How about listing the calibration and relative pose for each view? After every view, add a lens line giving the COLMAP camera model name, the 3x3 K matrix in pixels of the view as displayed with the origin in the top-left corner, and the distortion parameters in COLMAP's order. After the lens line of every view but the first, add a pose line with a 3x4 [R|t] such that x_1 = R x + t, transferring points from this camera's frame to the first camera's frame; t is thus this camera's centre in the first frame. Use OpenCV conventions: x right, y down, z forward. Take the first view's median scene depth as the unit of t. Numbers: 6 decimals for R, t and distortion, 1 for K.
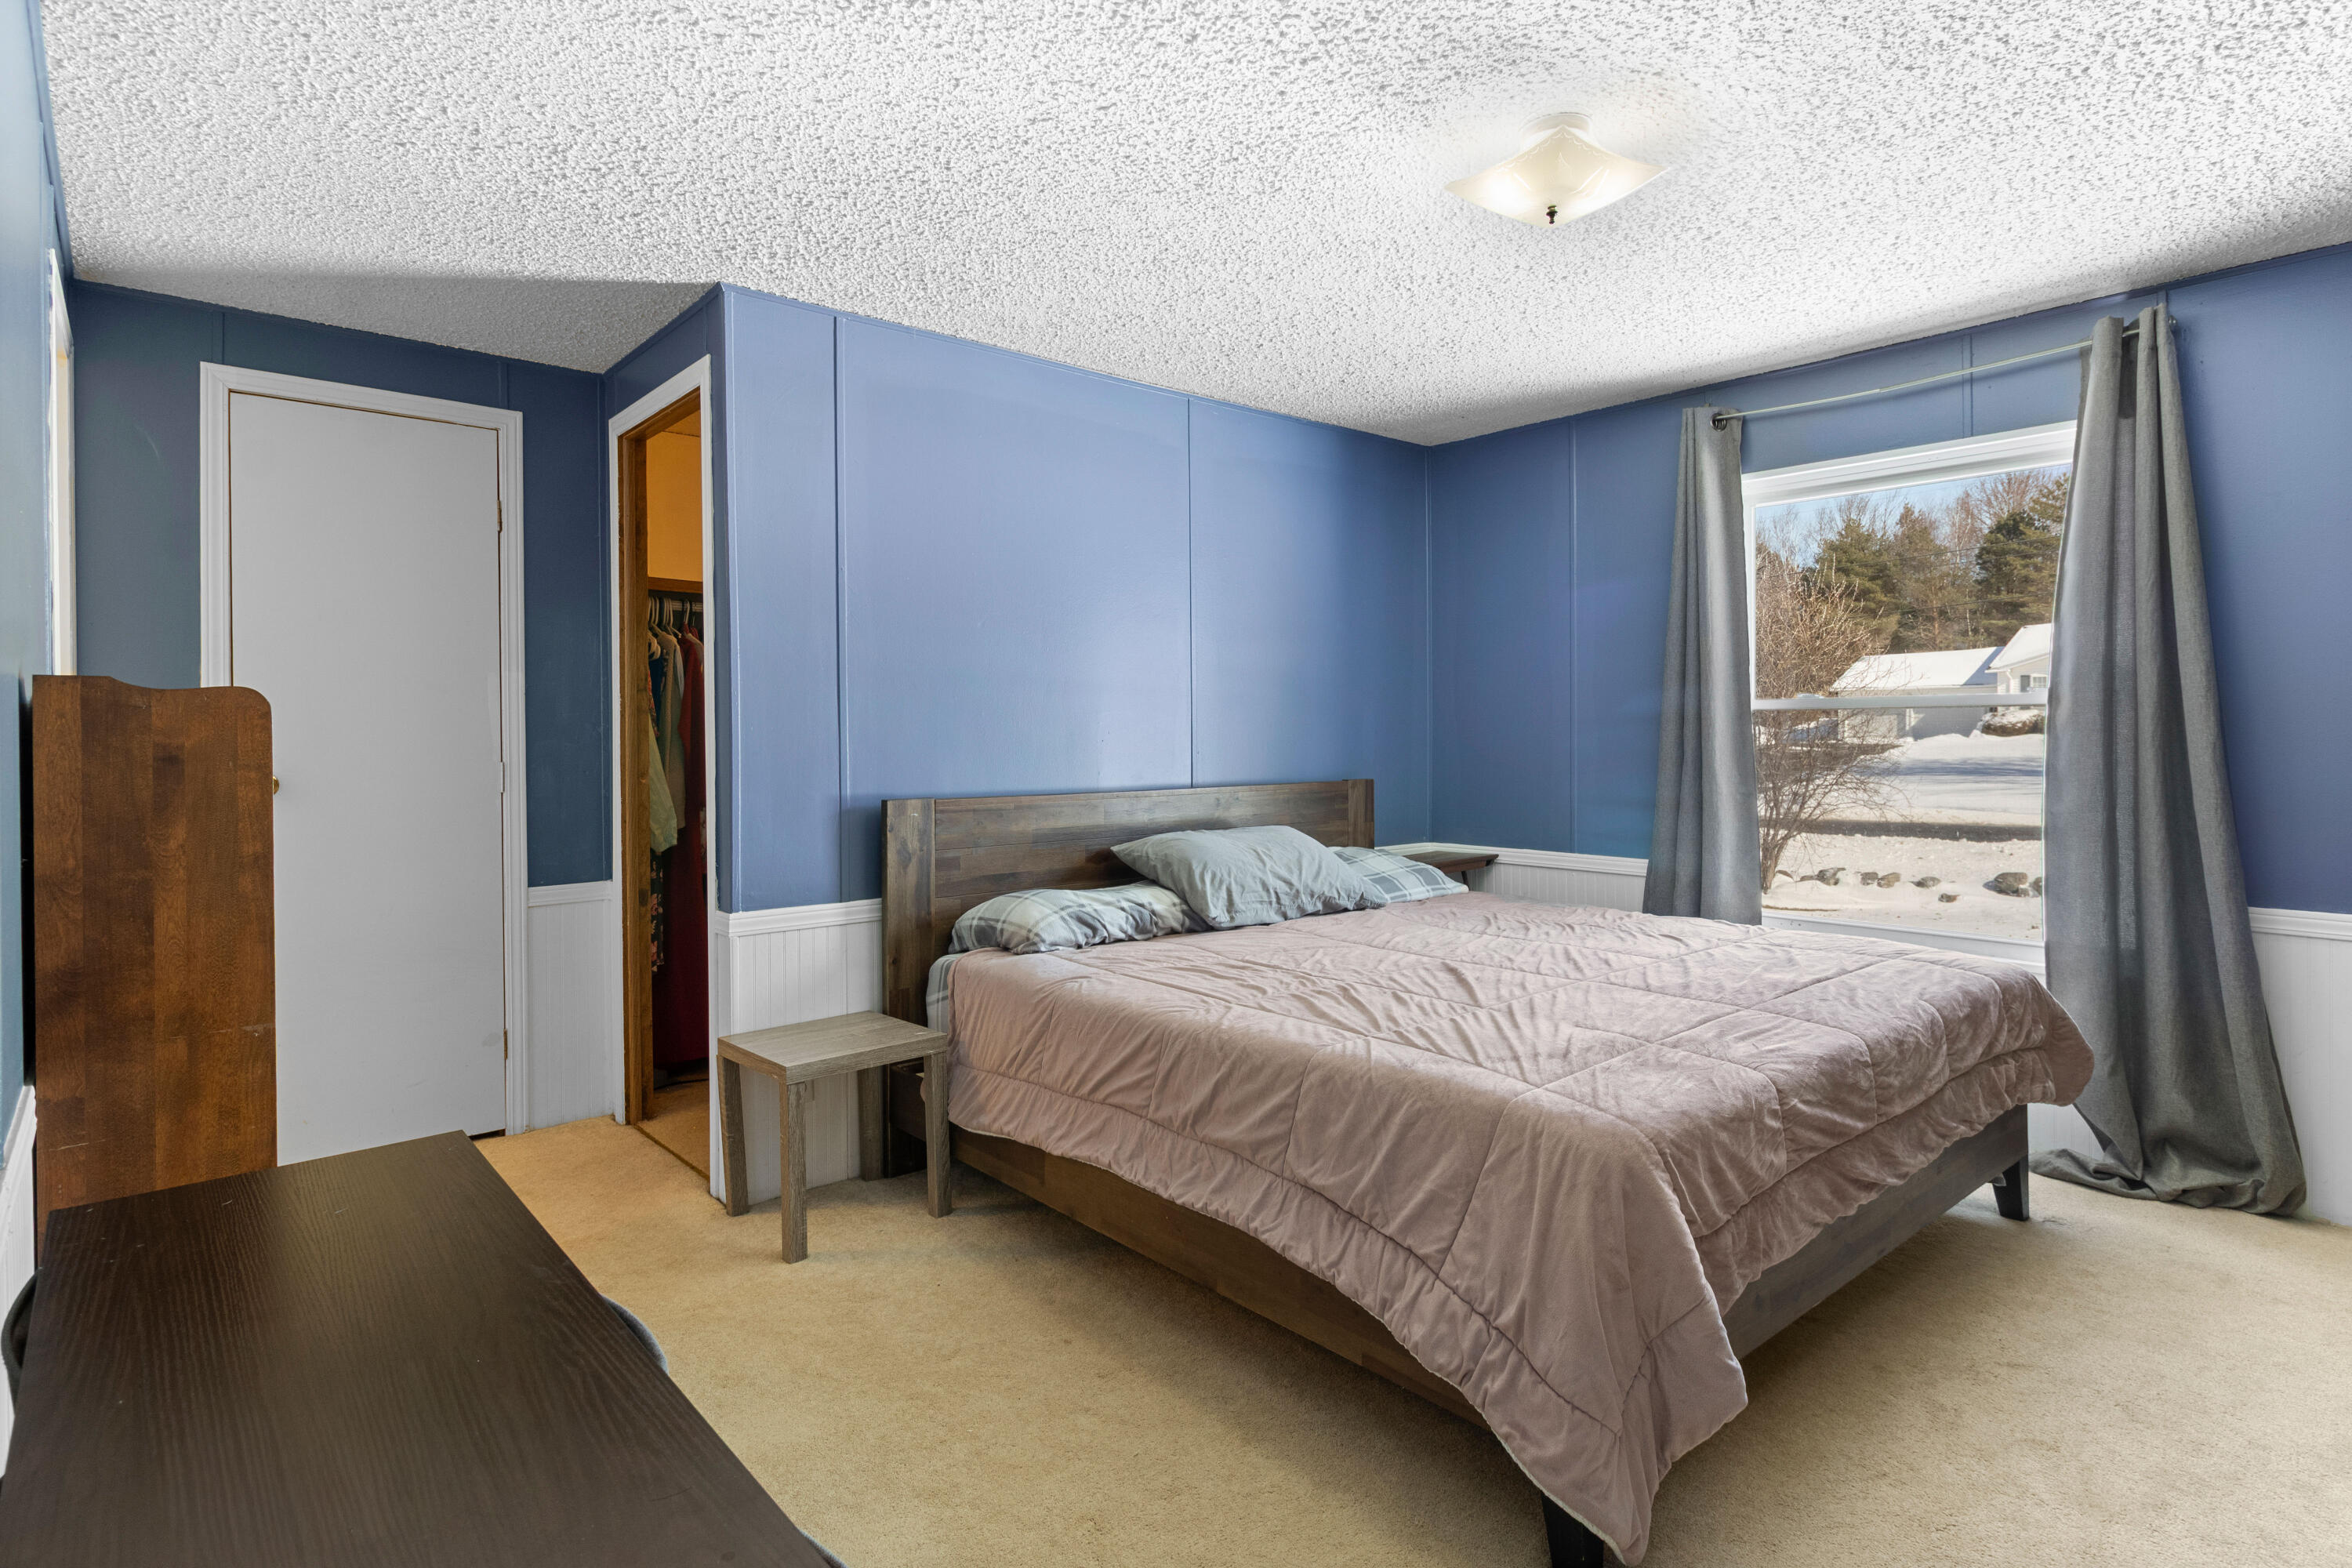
lens RADIAL K [[1190.0, 0, 1173.3], [0, 1190.0, 778.1], [0, 0, 1]] dist [0.005845, -0.001962]
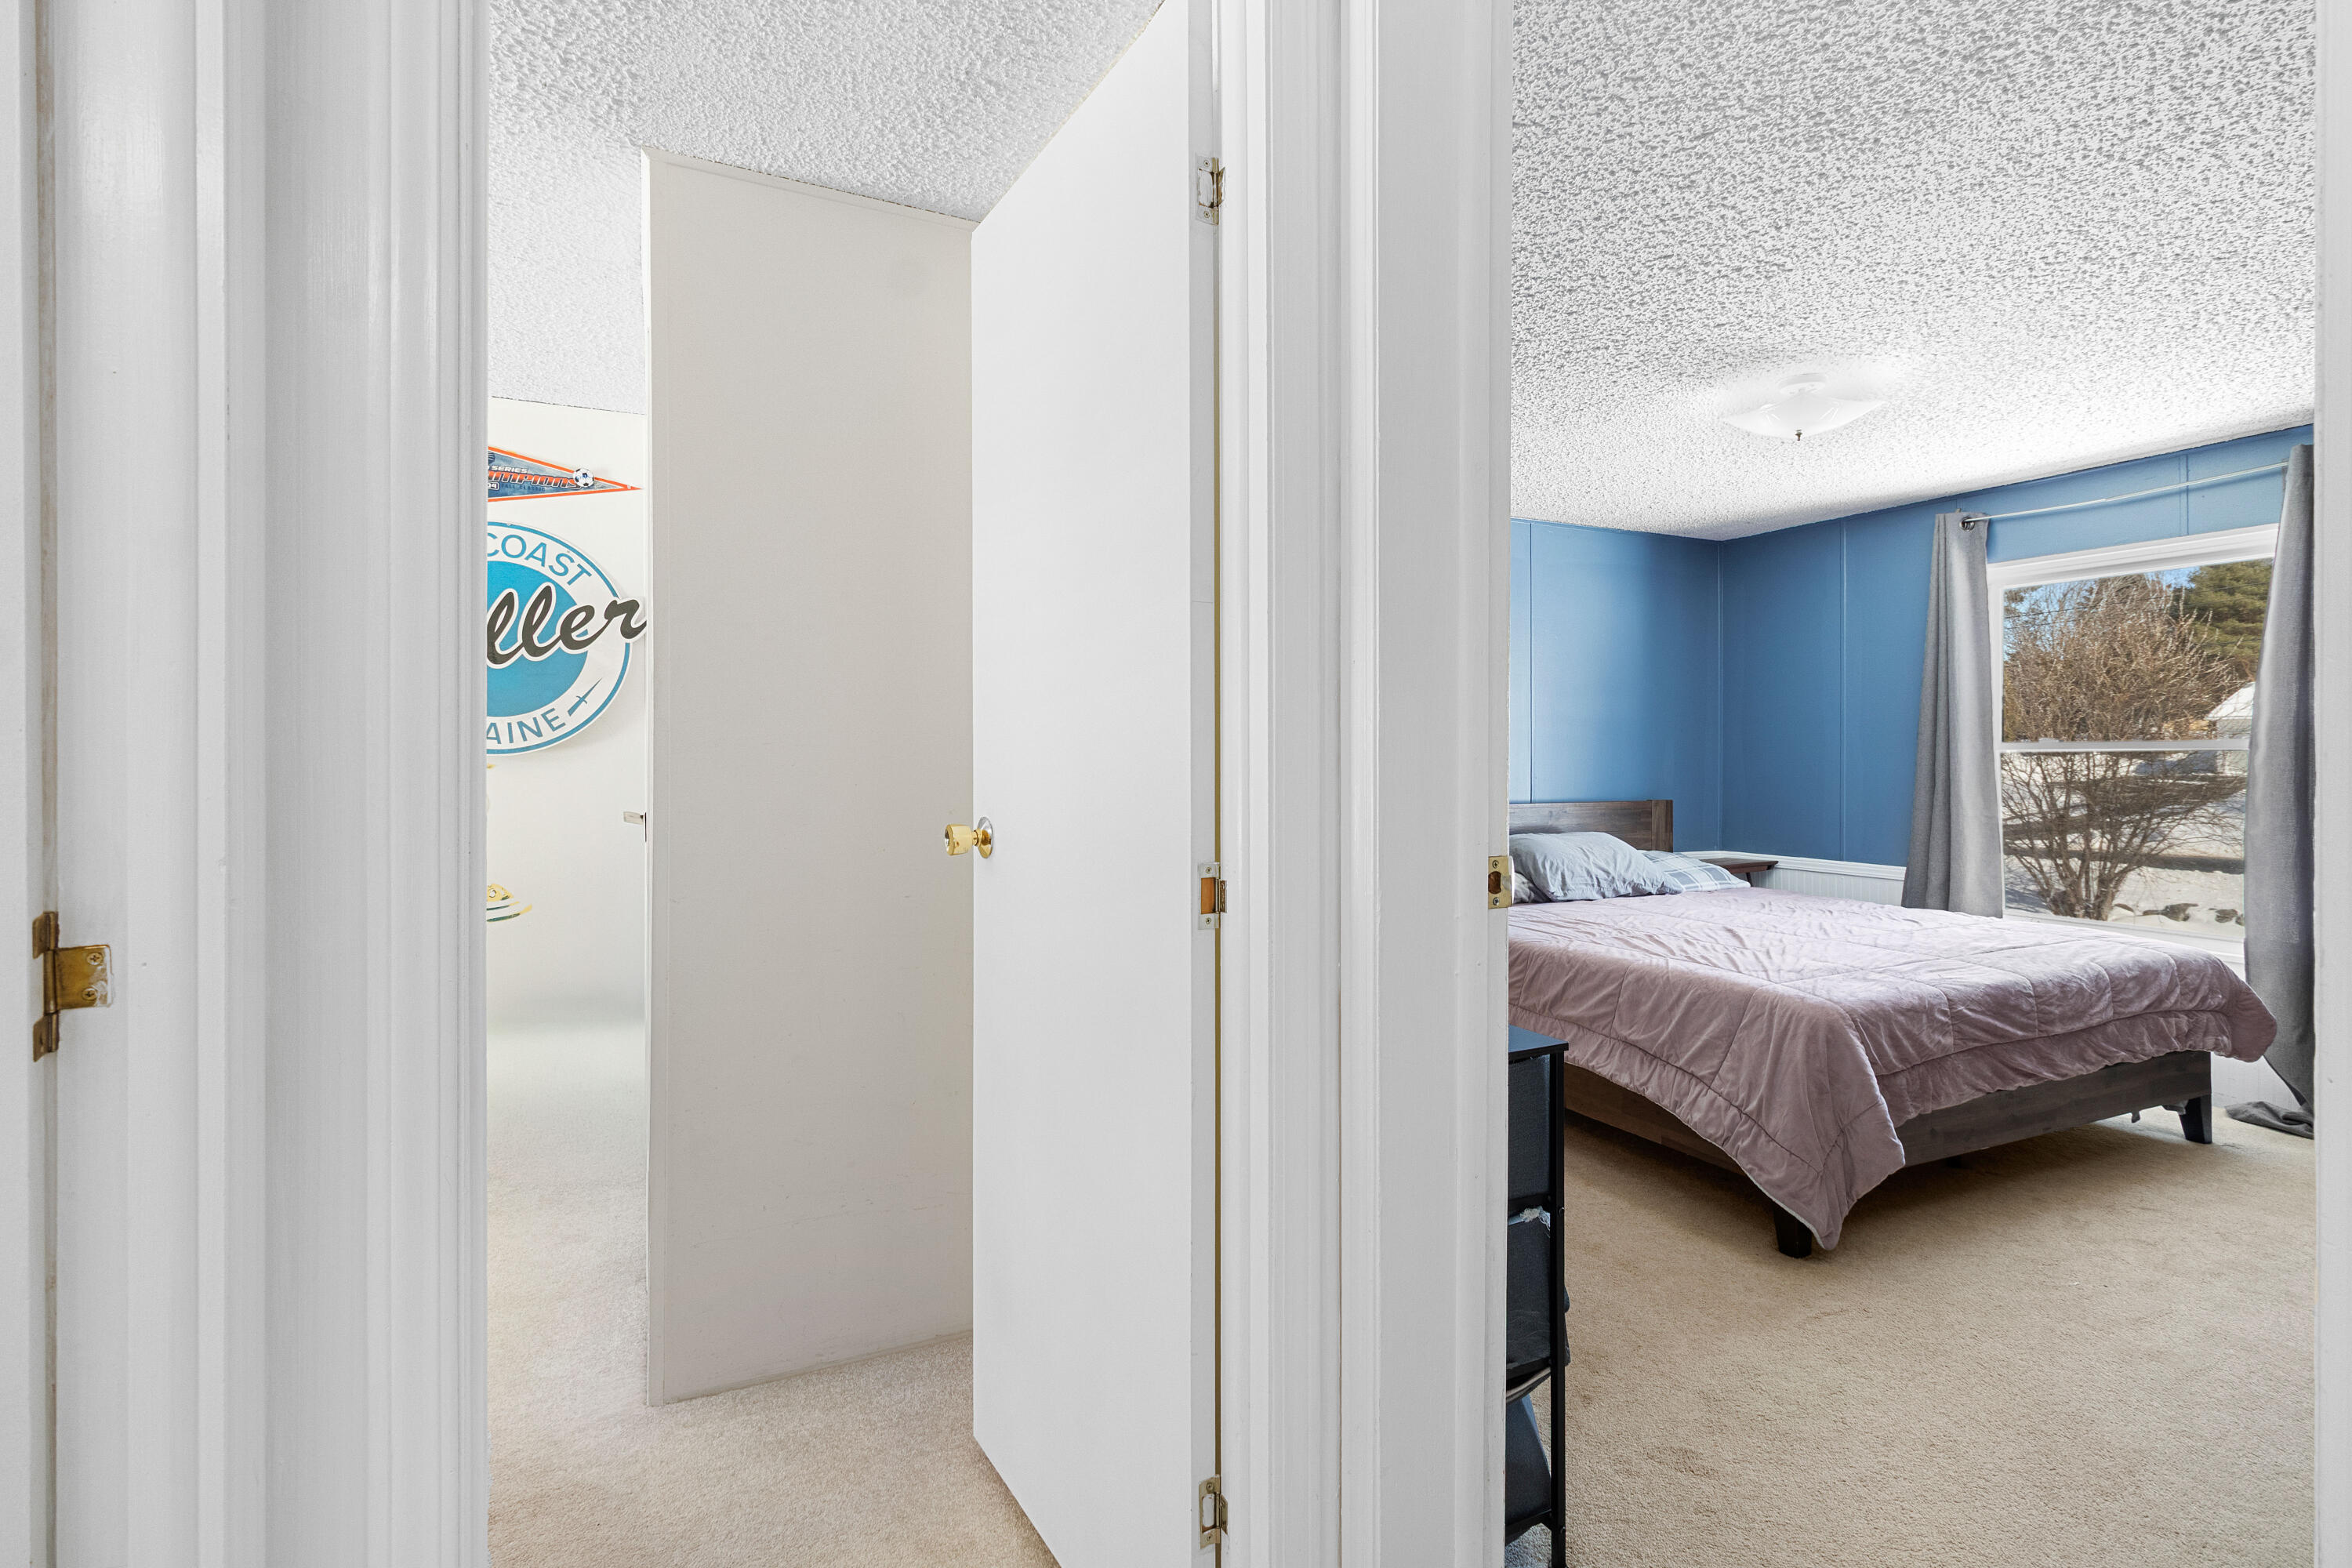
lens RADIAL K [[1122.9, 0, 1177.0], [0, 1122.9, 766.6], [0, 0, 1]] dist [0.003093, 0.000923]
pose [[0.968550, 0.011075, -0.248572, -0.091515], [-0.018049, 0.999504, -0.025796, 0.010229], [0.248163, 0.029471, 0.968270, -0.571649]]
